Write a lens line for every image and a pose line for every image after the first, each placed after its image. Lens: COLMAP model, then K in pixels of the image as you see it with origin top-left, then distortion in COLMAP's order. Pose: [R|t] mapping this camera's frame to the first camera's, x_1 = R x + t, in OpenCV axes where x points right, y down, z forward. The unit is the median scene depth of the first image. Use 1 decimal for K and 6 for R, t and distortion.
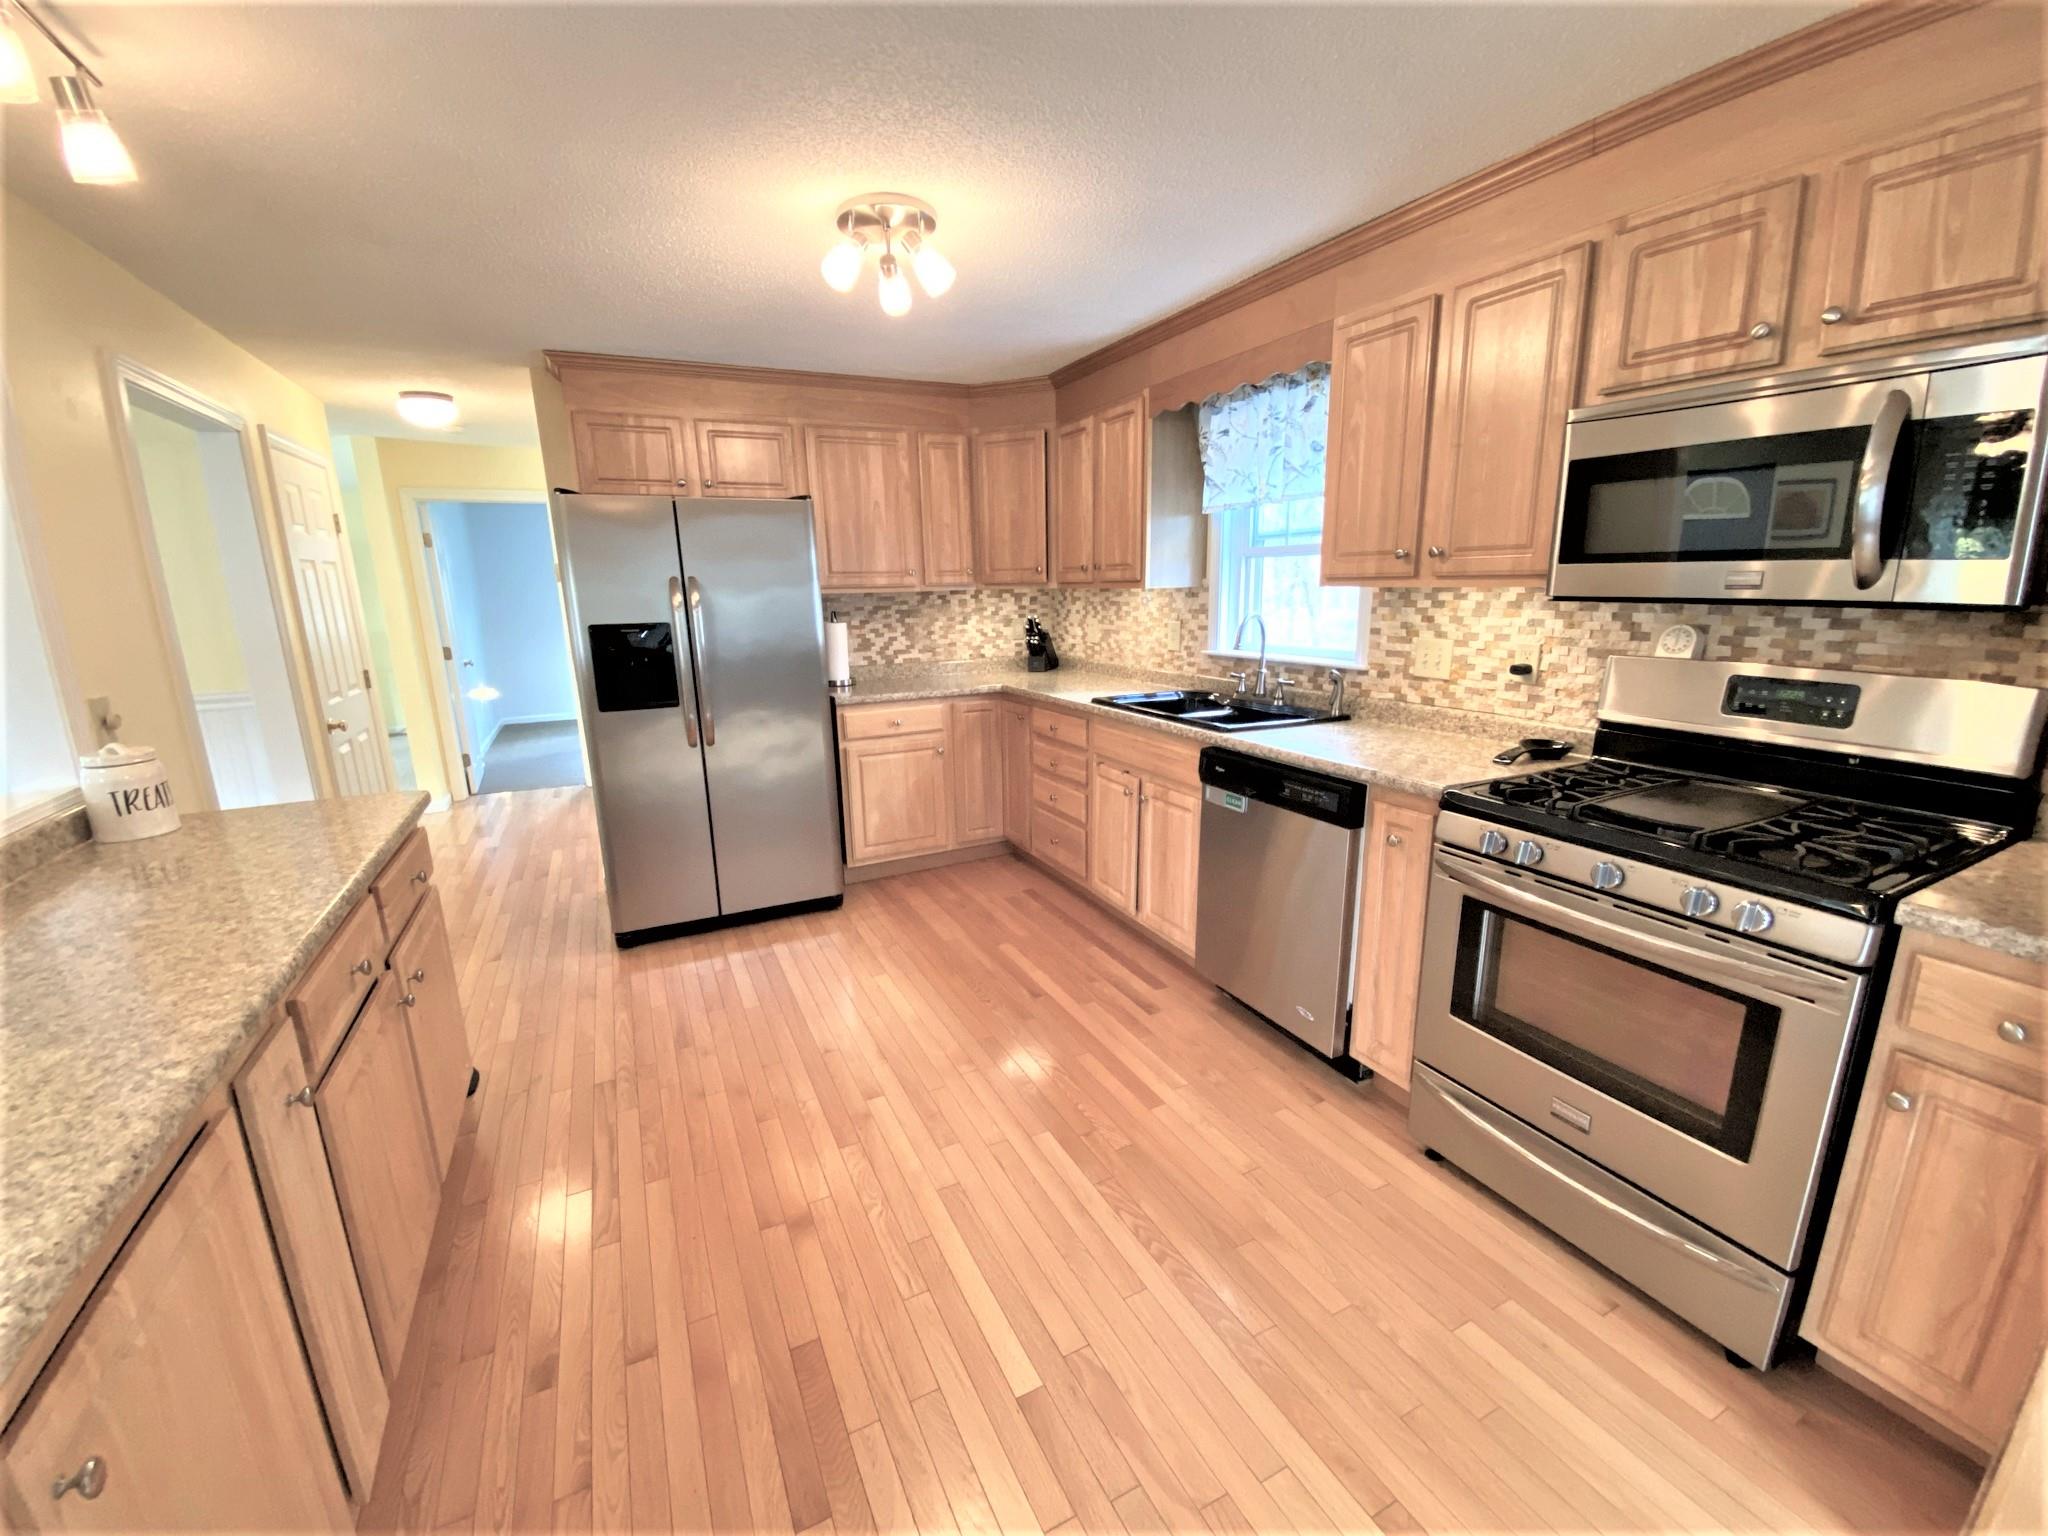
lens RADIAL K [[828.7, 0, 1029.6], [0, 828.7, 776.1], [0, 0, 1]] dist [-0.004155, -0.010219]
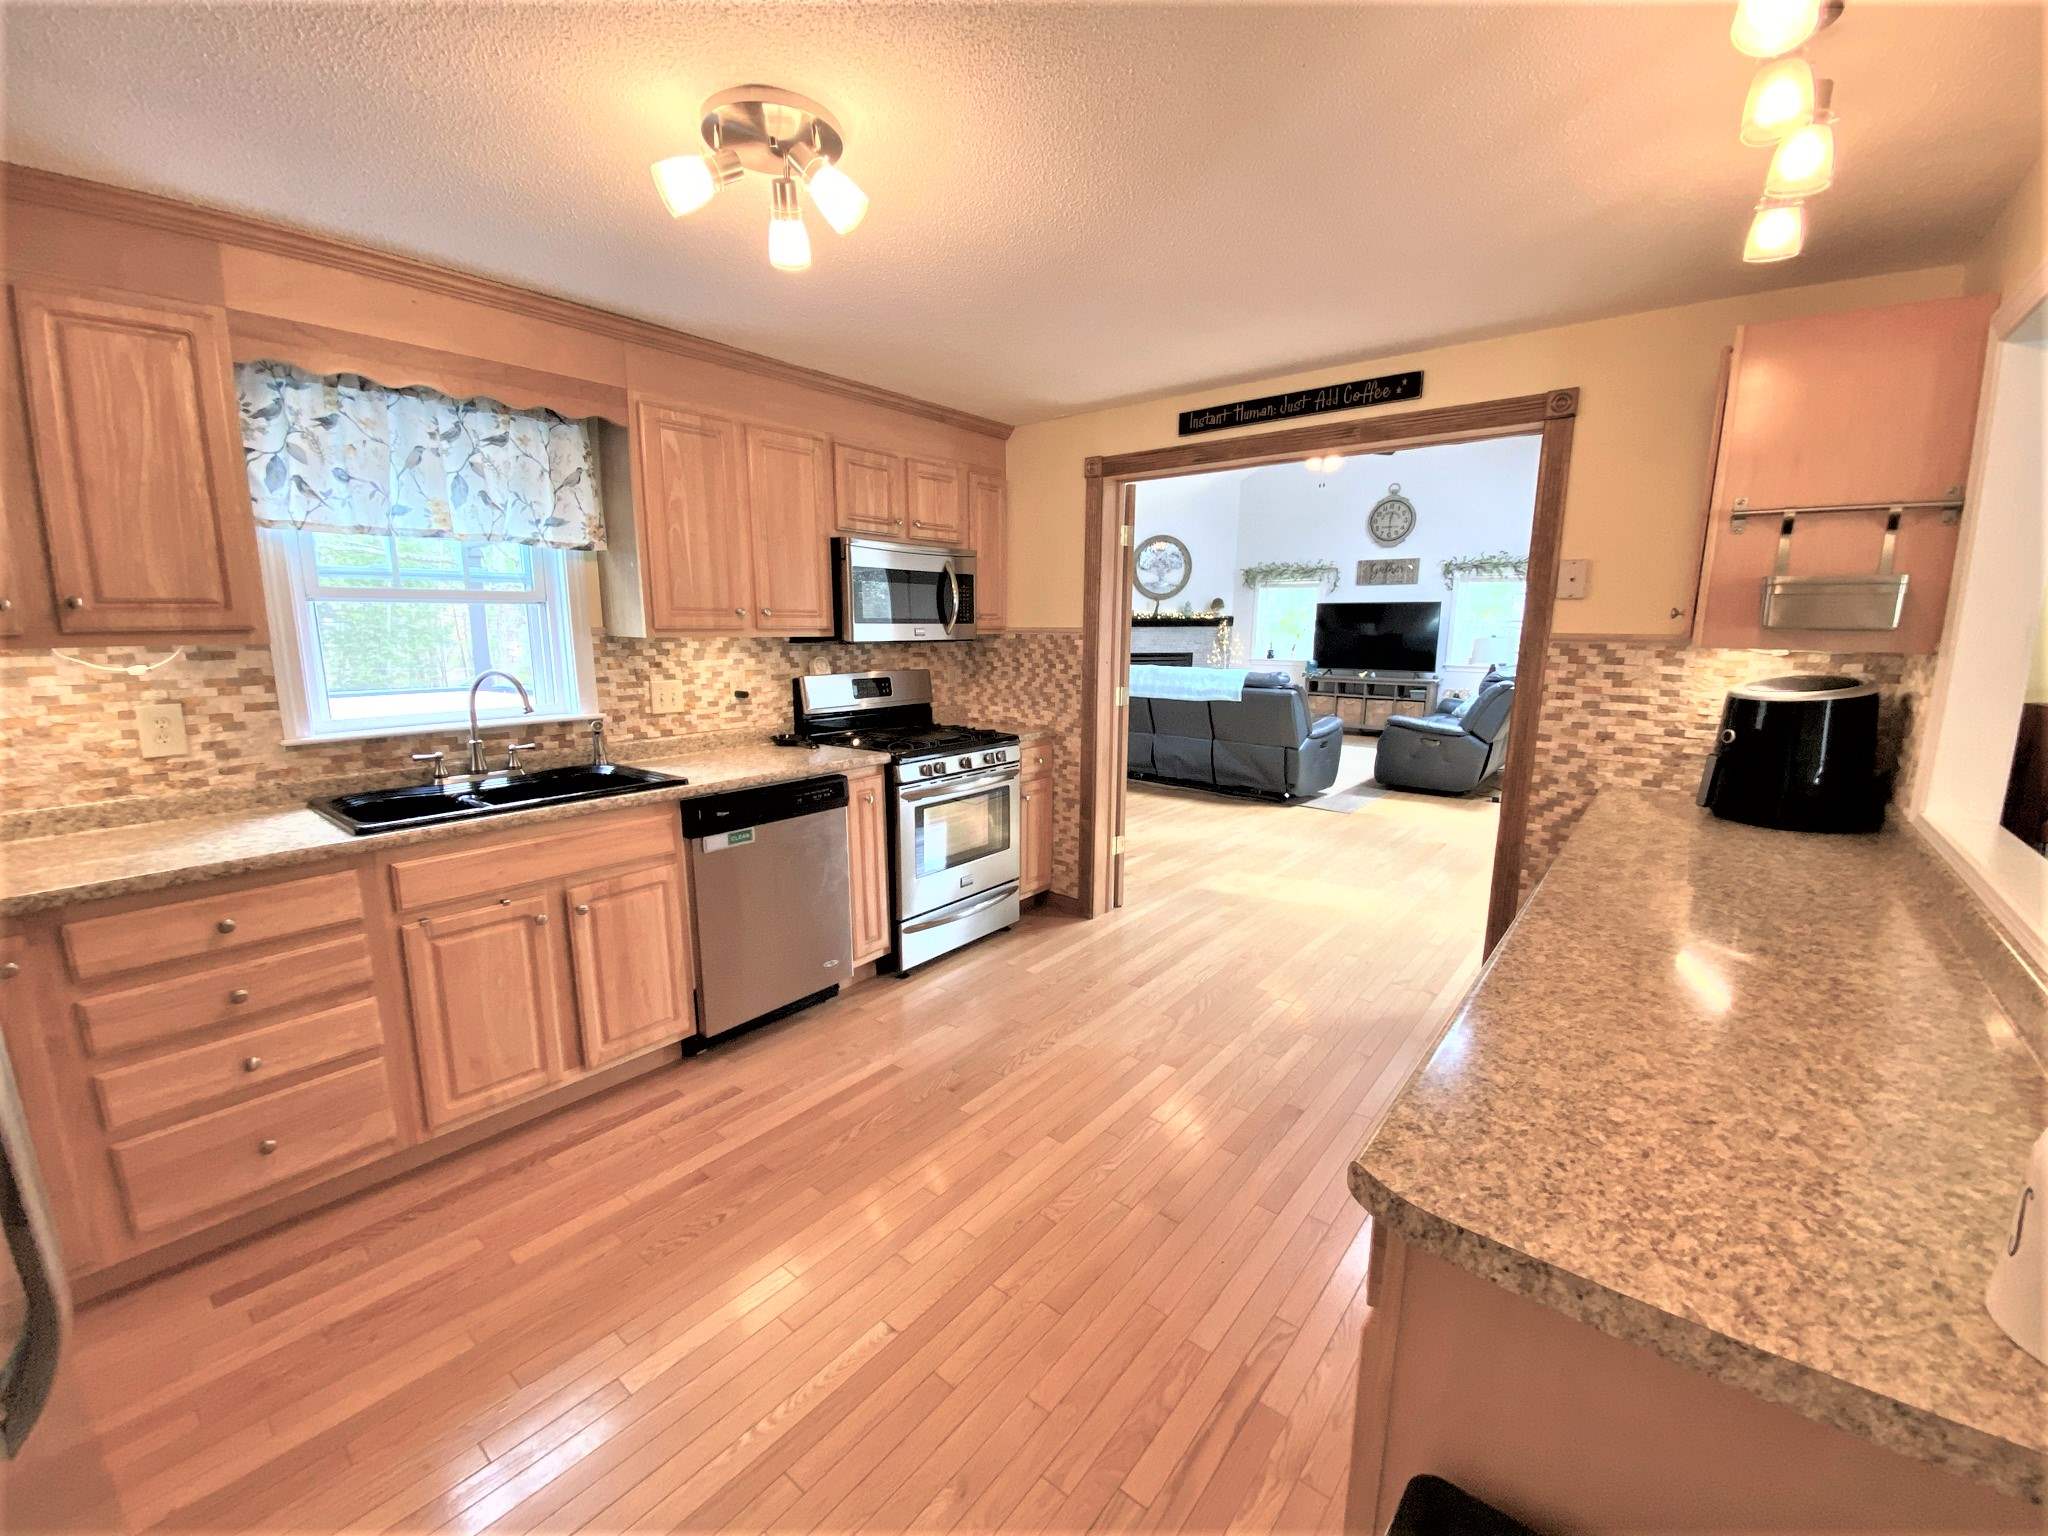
lens RADIAL K [[821.1, 0, 1013.4], [0, 821.1, 765.1], [0, 0, 1]] dist [0.012306, -0.000278]
pose [[-0.400501, -0.139979, 0.905541, -0.815298], [0.215009, 0.946313, 0.241375, -0.231496], [-0.890713, 0.291371, -0.348902, 1.010462]]
